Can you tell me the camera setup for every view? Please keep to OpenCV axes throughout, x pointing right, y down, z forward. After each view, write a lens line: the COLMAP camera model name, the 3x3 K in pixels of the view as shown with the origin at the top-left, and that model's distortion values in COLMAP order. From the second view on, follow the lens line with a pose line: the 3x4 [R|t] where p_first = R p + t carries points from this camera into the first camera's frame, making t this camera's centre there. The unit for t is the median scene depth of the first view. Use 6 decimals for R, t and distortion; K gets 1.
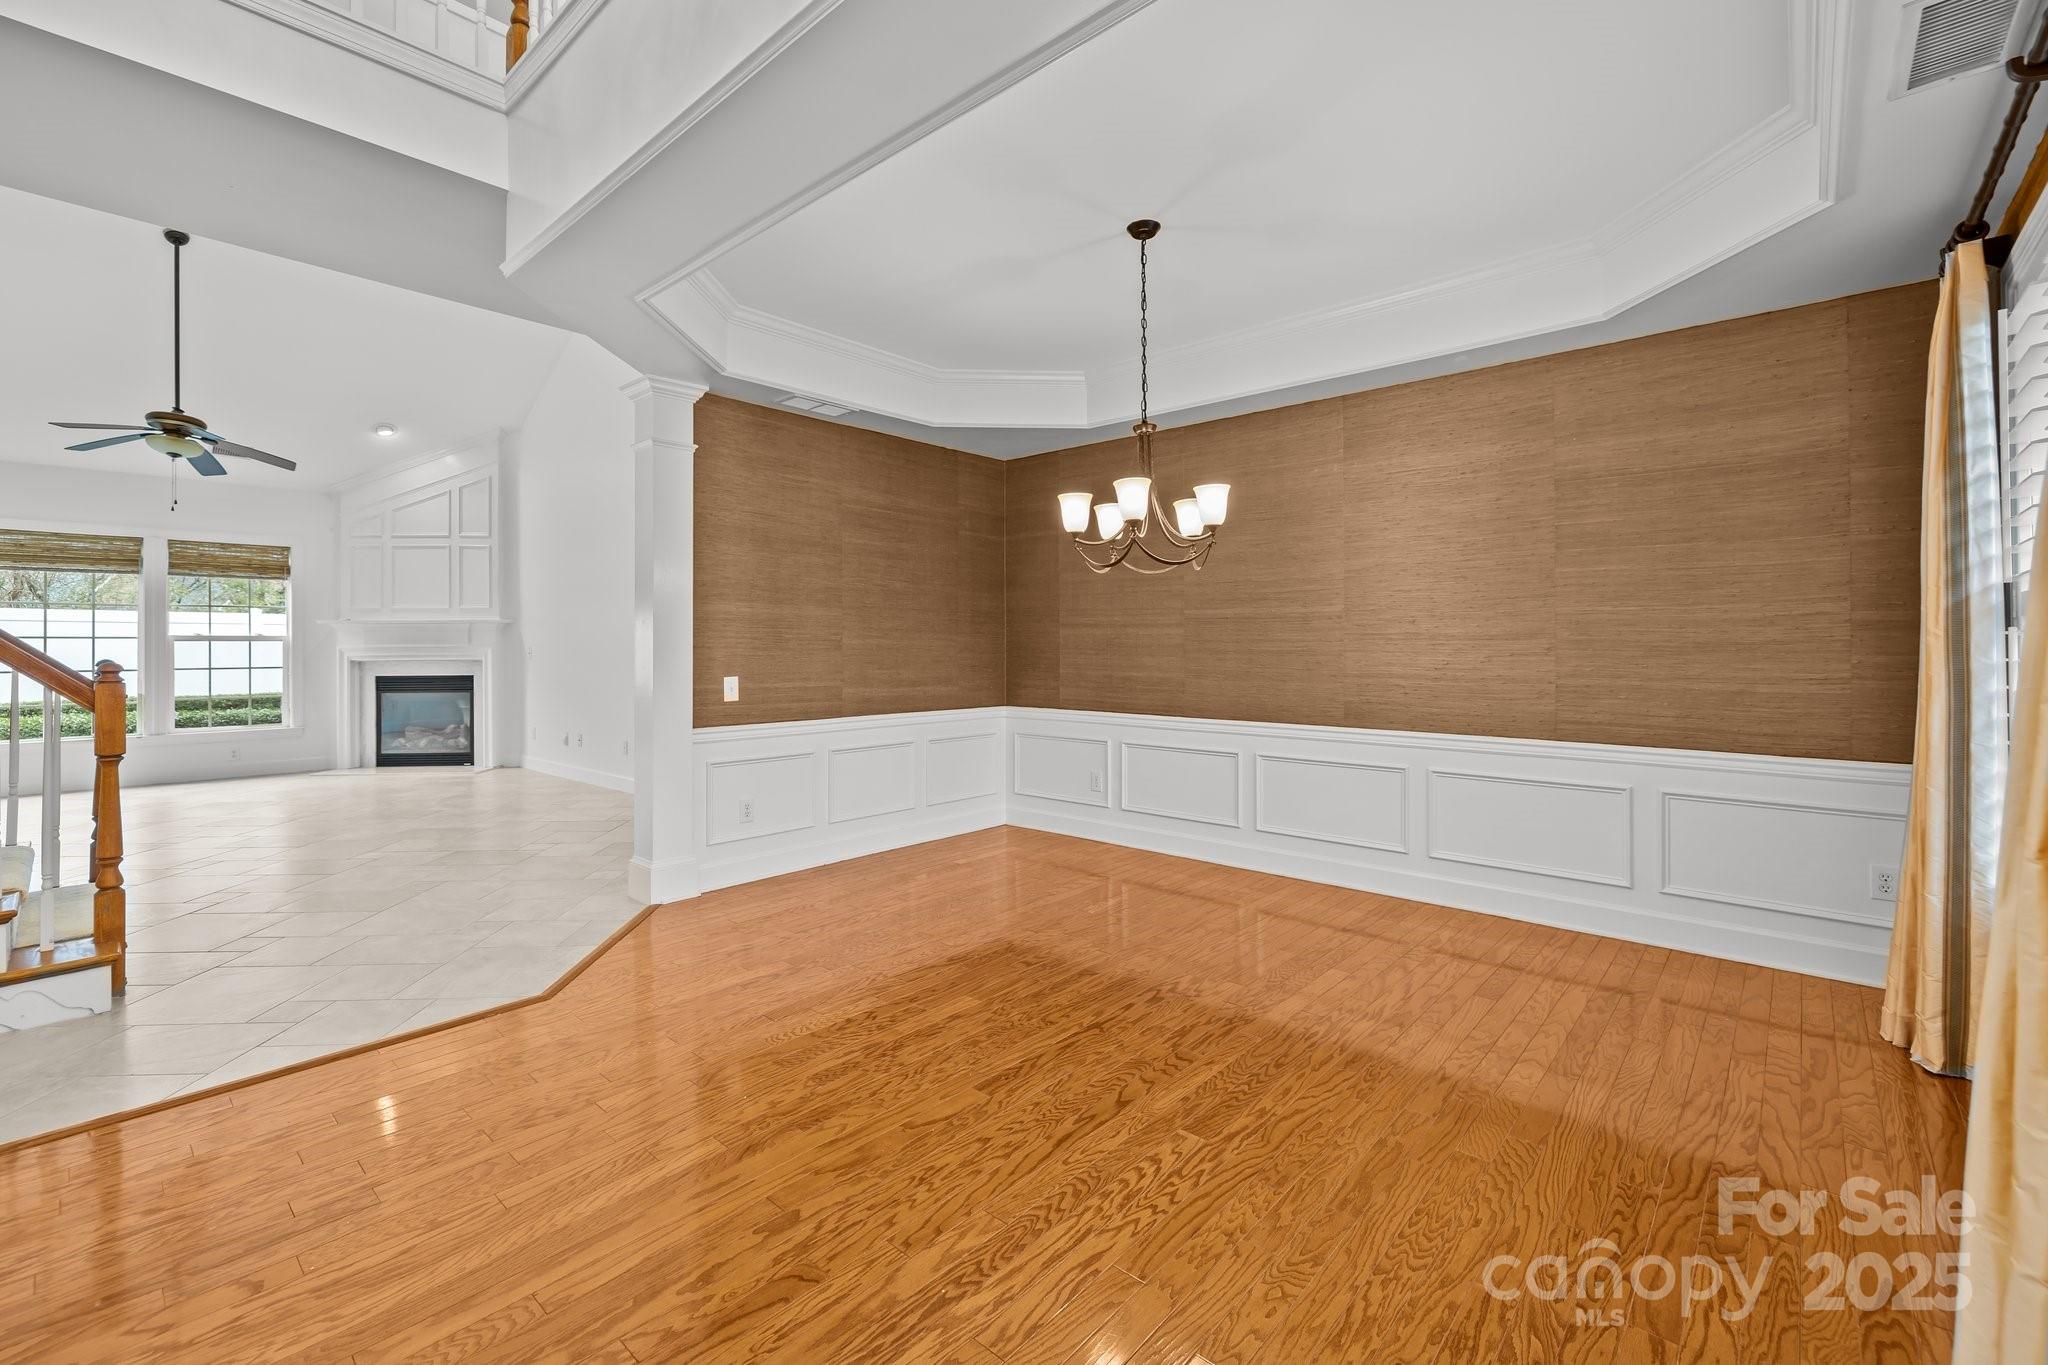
lens RADIAL K [[870.4, 0, 1025.4], [0, 870.4, 648.1], [0, 0, 1]] dist [-0.008751, -0.000224]
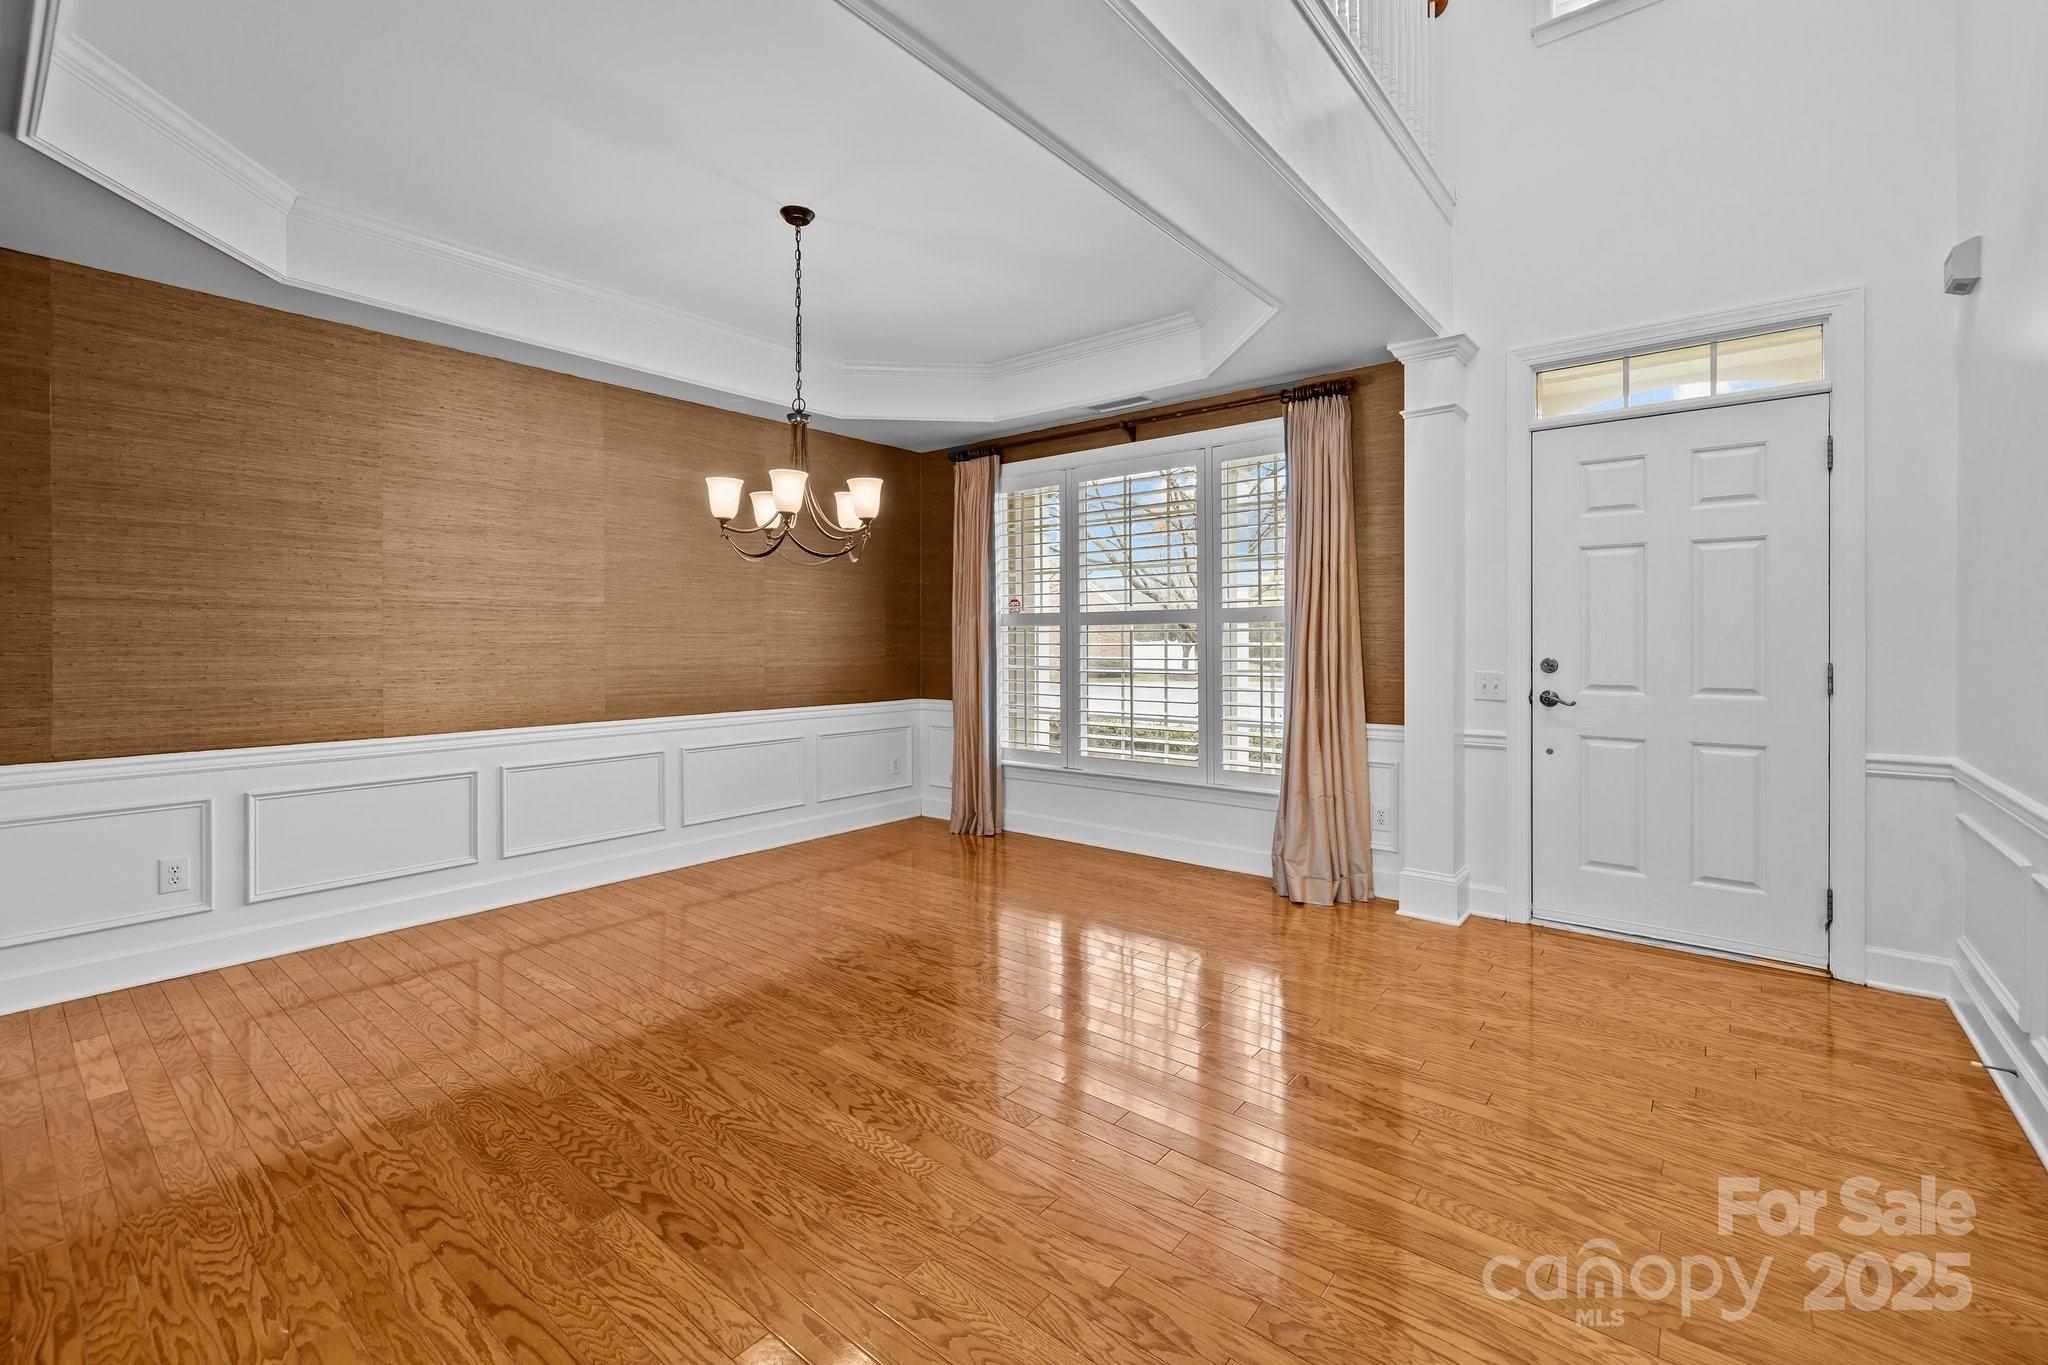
lens RADIAL K [[885.9, 0, 985.2], [0, 885.9, 645.1], [0, 0, 1]] dist [-0.001018, -0.000088]
pose [[-0.026039, -0.008424, 0.999625, -0.883603], [0.002642, 0.999960, 0.008496, -0.003323], [-0.999657, 0.002862, -0.026015, 0.816481]]
